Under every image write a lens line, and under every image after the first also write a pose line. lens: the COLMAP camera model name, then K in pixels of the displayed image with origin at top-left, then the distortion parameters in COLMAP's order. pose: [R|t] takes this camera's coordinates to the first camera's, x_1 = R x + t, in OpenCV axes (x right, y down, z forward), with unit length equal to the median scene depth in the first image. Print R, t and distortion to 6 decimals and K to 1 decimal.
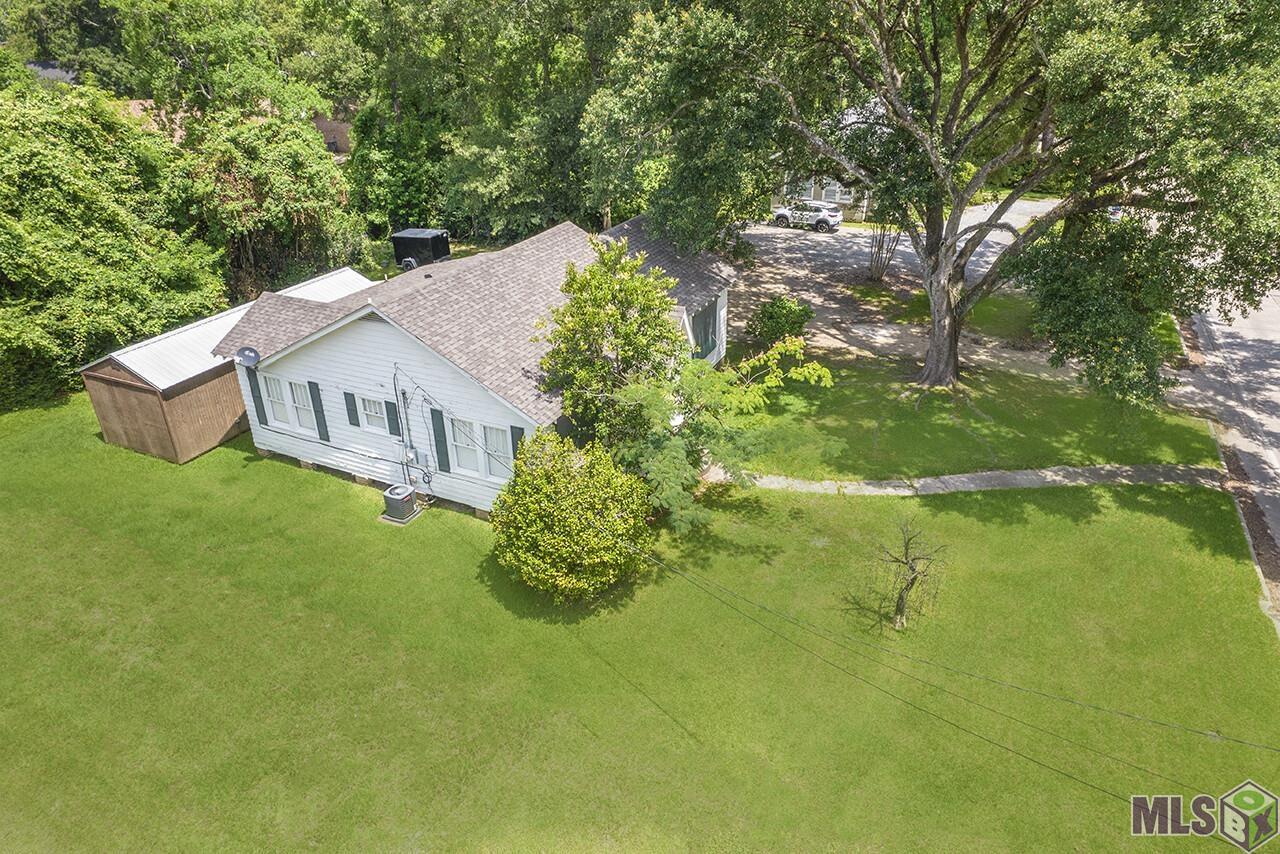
lens RADIAL K [[827.9, 0, 627.0], [0, 827.9, 428.4], [0, 0, 1]] dist [-0.024473, 0.003246]
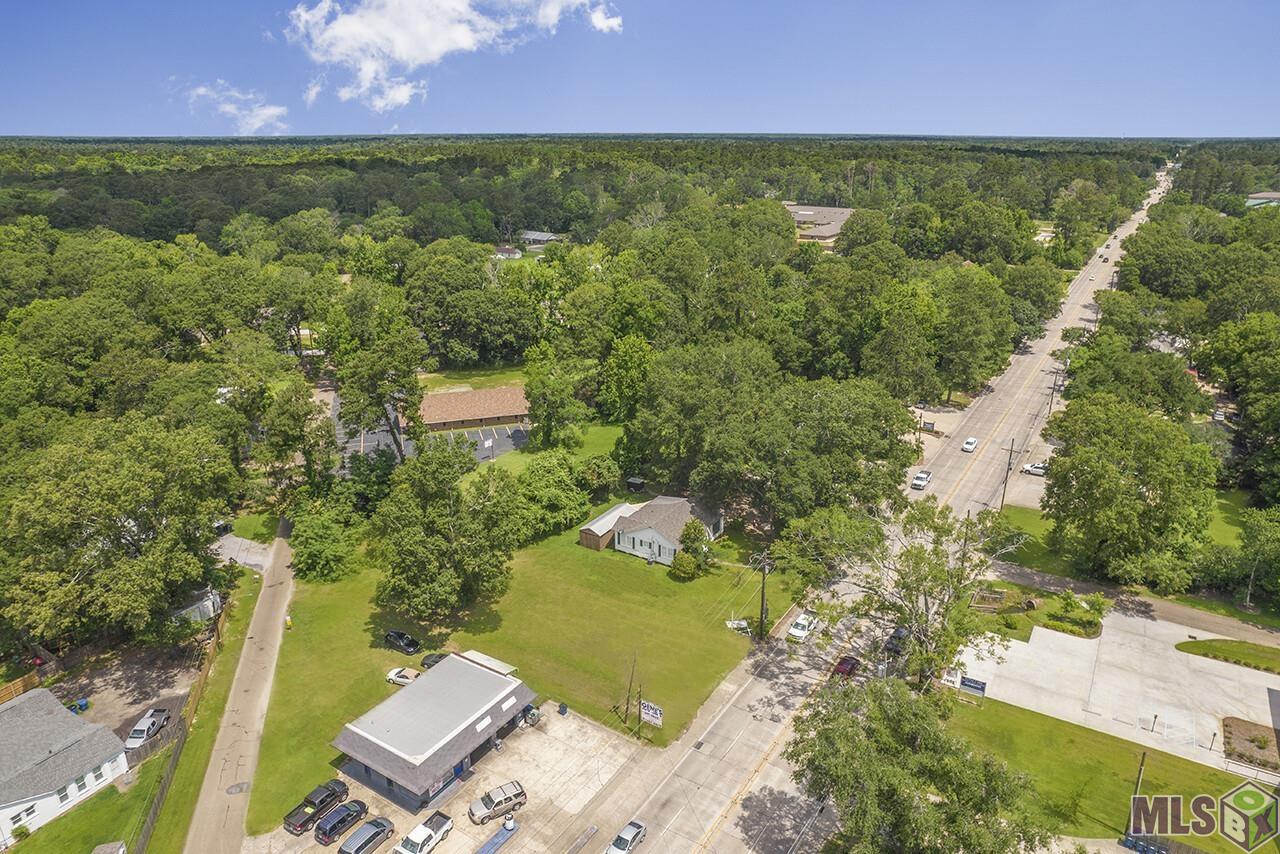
lens RADIAL K [[826.3, 0, 633.3], [0, 826.3, 423.6], [0, 0, 1]] dist [-0.049041, 0.025639]
pose [[0.992956, 0.049734, -0.107537, 0.116615], [-0.063407, 0.989781, -0.127723, -0.090002], [0.100086, 0.133642, 0.985963, -3.729024]]
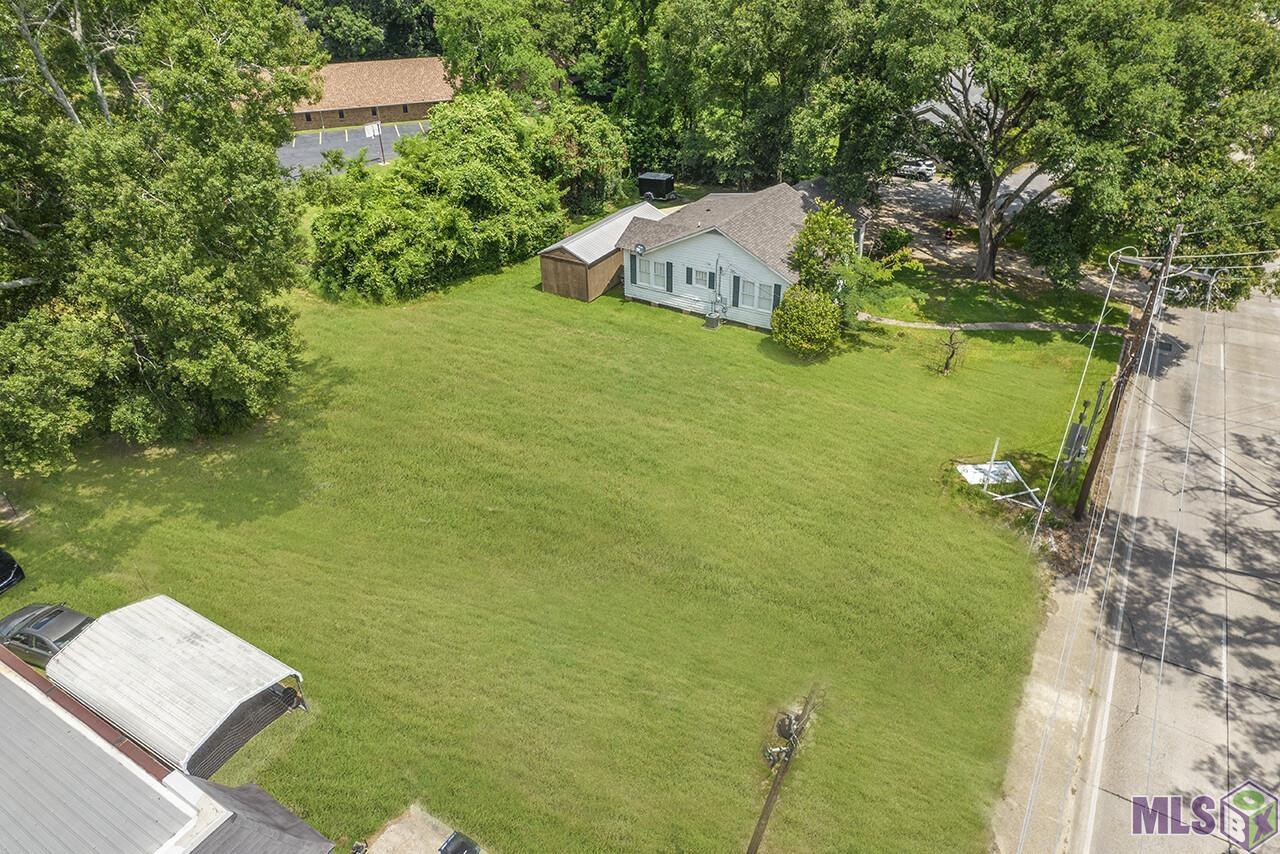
lens RADIAL K [[826.3, 0, 633.3], [0, 826.3, 423.6], [0, 0, 1]] dist [-0.049041, 0.025639]
pose [[0.995603, 0.050591, -0.078838, -0.262929], [-0.043080, 0.994619, 0.094222, 0.143581], [0.083180, -0.090411, 0.992425, -1.014605]]
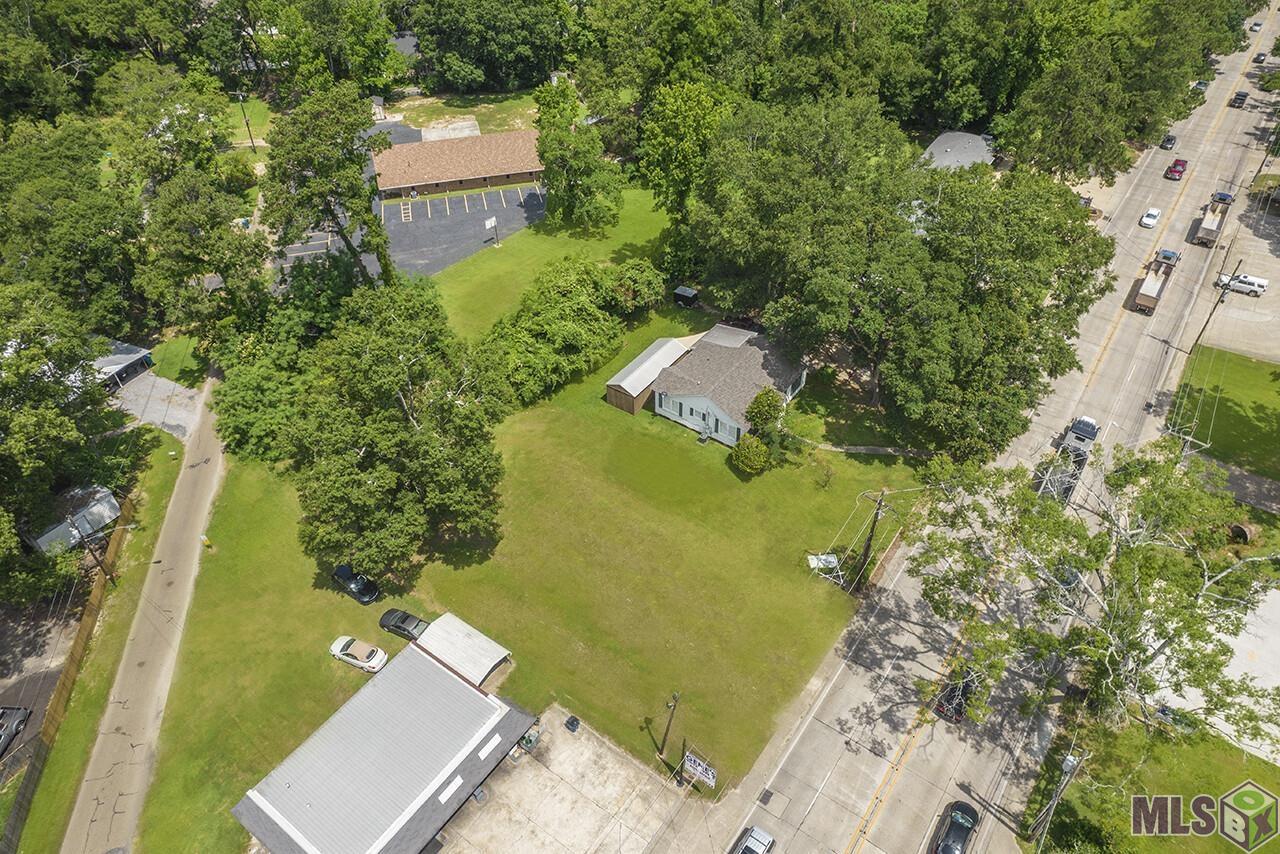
lens RADIAL K [[818.0, 0, 640.0], [0, 818.0, 427.0], [0, 0, 1]] dist [-0.074017, 0.069045]
pose [[0.985862, 0.113133, -0.123604, -0.093960], [-0.078973, 0.964309, 0.252729, -0.771646], [0.147784, -0.239395, 0.959609, -2.273890]]
